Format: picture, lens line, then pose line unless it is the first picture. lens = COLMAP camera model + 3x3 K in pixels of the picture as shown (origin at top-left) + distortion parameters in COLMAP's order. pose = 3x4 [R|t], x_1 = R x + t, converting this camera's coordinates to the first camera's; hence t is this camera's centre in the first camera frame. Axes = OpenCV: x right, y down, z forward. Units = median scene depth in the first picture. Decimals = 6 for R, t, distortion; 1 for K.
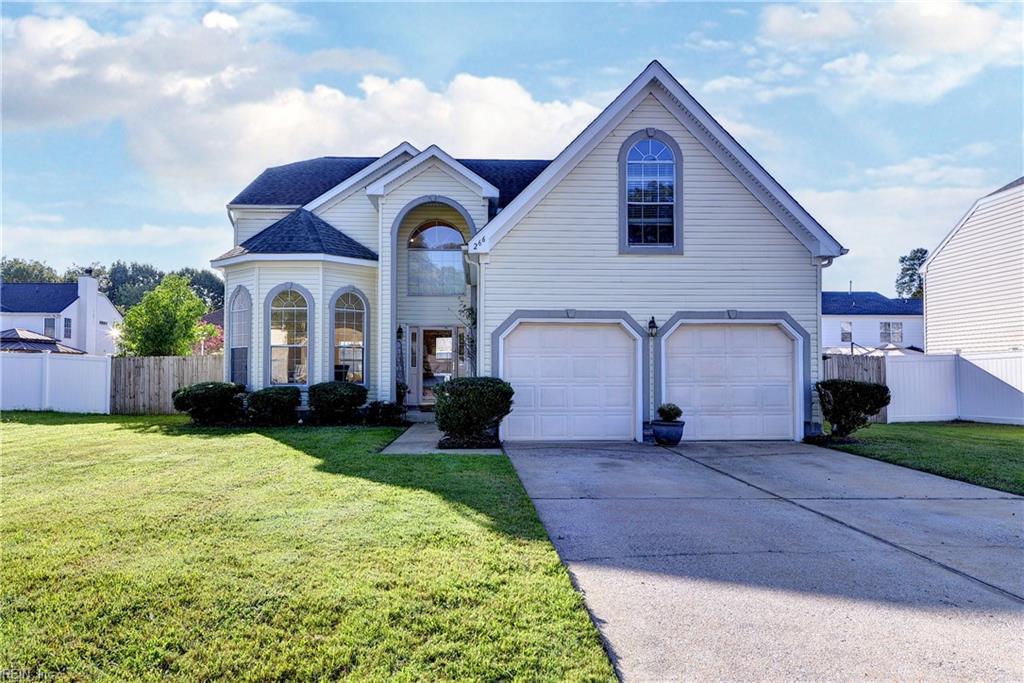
lens RADIAL K [[711.4, 0, 512.0], [0, 711.4, 341.5], [0, 0, 1]] dist [0.000179, -0.000188]
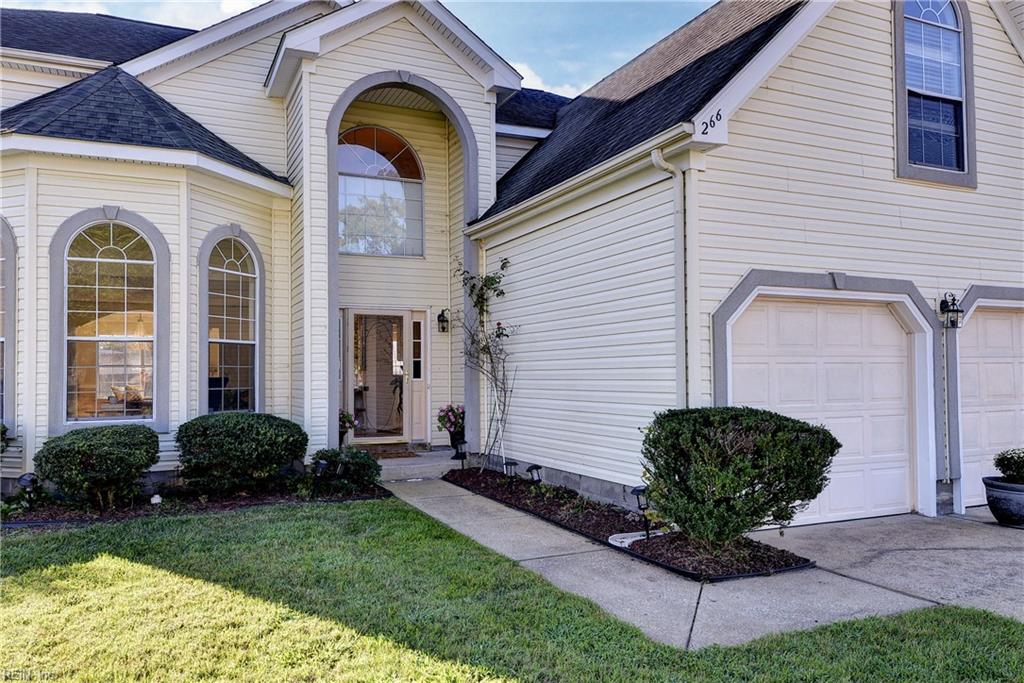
lens RADIAL K [[747.5, 0, 512.0], [0, 747.5, 341.5], [0, 0, 1]] dist [0.002358, -0.000186]
pose [[0.922297, 0.011050, 0.386325, -0.268888], [-0.010162, 0.999939, -0.004339, 0.007757], [-0.386349, 0.000076, 0.922353, 0.447534]]
